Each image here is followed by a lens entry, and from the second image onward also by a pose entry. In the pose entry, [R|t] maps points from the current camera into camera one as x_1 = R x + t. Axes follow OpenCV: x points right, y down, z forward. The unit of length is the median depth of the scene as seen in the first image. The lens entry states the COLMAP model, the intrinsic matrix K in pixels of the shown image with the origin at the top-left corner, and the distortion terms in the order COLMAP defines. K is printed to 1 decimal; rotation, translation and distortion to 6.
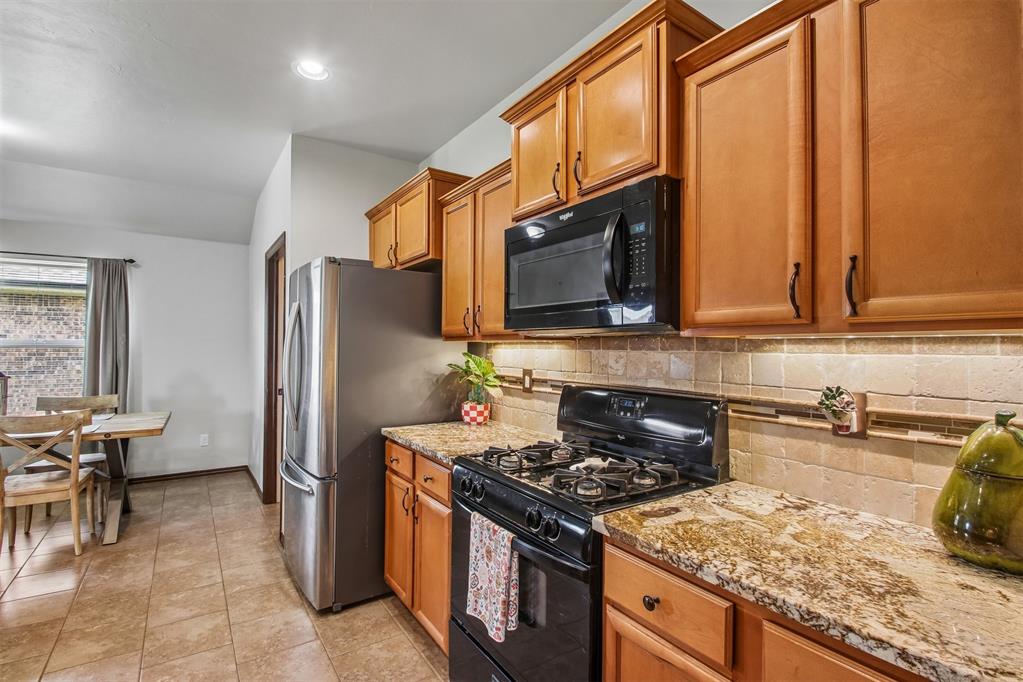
lens RADIAL K [[468.9, 0, 511.5], [0, 468.9, 341.0], [0, 0, 1]] dist [0.015189, -0.015222]
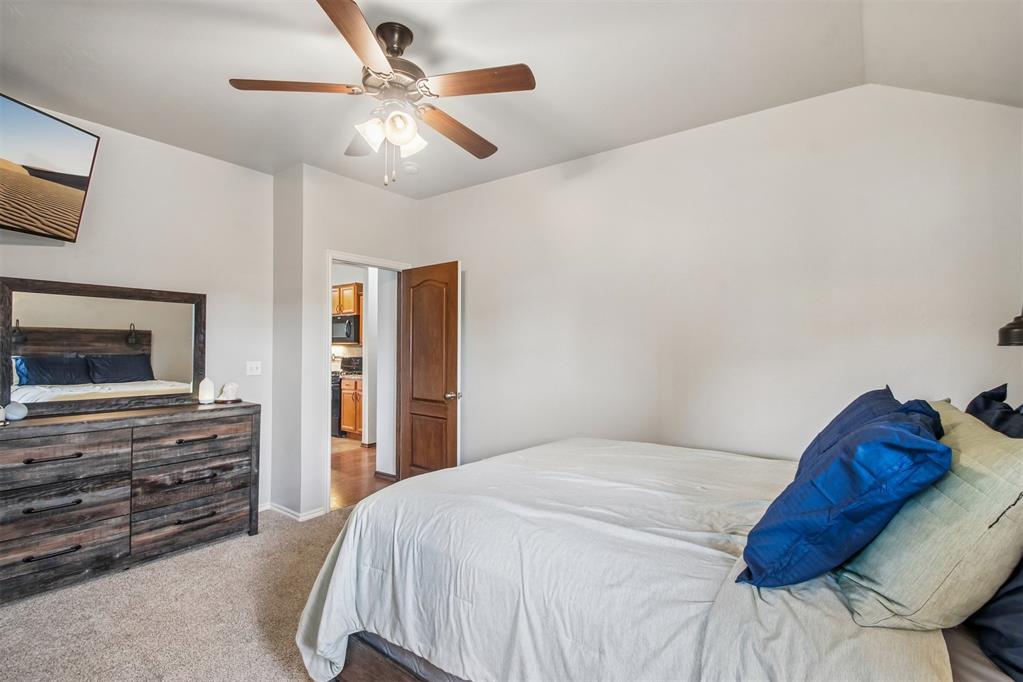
lens RADIAL K [[494.9, 0, 511.5], [0, 494.9, 341.0], [0, 0, 1]] dist [0.002129, 0.000026]
pose [[0.949549, -0.001213, 0.313618, 0.121532], [-0.001110, 0.999973, 0.007228, -0.047750], [-0.313618, -0.007212, 0.949522, -2.478312]]
